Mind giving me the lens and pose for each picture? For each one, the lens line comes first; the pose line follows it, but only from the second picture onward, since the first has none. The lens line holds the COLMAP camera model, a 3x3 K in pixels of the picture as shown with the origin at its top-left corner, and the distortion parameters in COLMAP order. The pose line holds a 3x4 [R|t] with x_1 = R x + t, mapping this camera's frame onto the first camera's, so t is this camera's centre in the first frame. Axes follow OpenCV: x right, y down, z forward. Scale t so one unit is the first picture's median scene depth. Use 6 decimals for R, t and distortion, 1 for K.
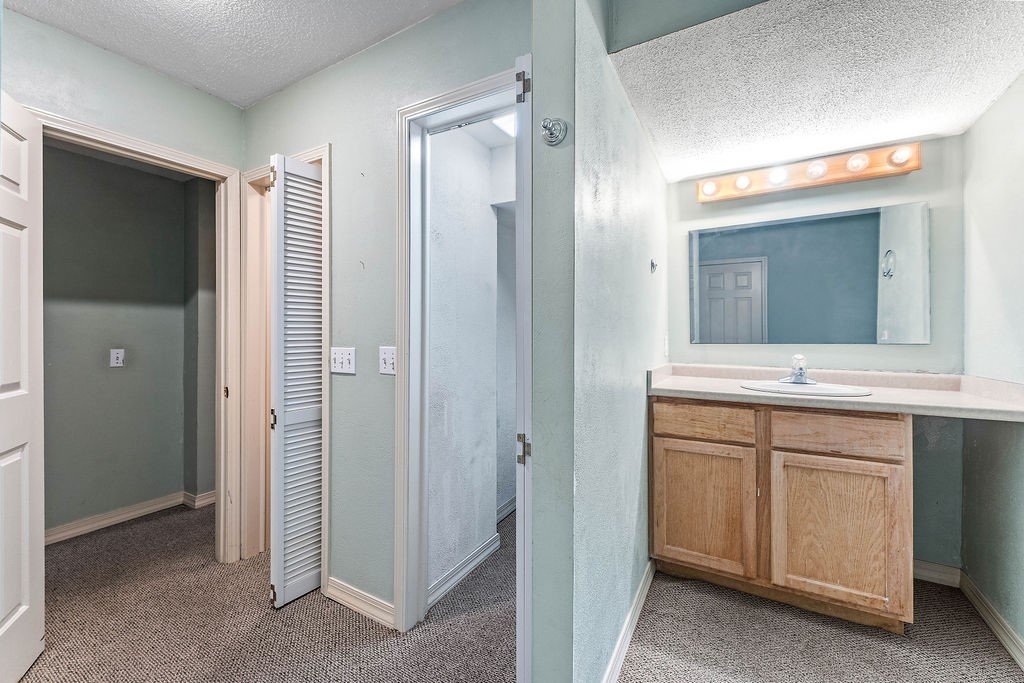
lens RADIAL K [[413.6, 0, 505.0], [0, 413.6, 330.9], [0, 0, 1]] dist [-0.005794, 0.000863]
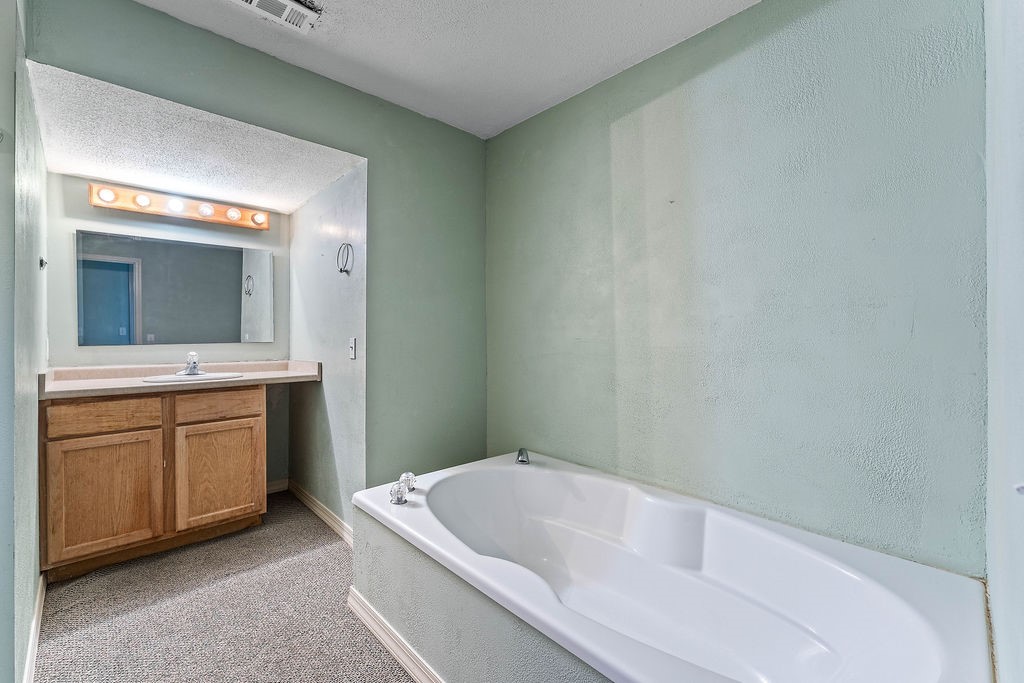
lens RADIAL K [[445.0, 0, 507.5], [0, 445.0, 337.4], [0, 0, 1]] dist [-0.001846, 0.001081]
pose [[0.273607, -0.001708, 0.961840, -0.365648], [-0.001807, 0.999996, 0.002290, 0.008713], [-0.961840, -0.002364, 0.273603, -0.333013]]
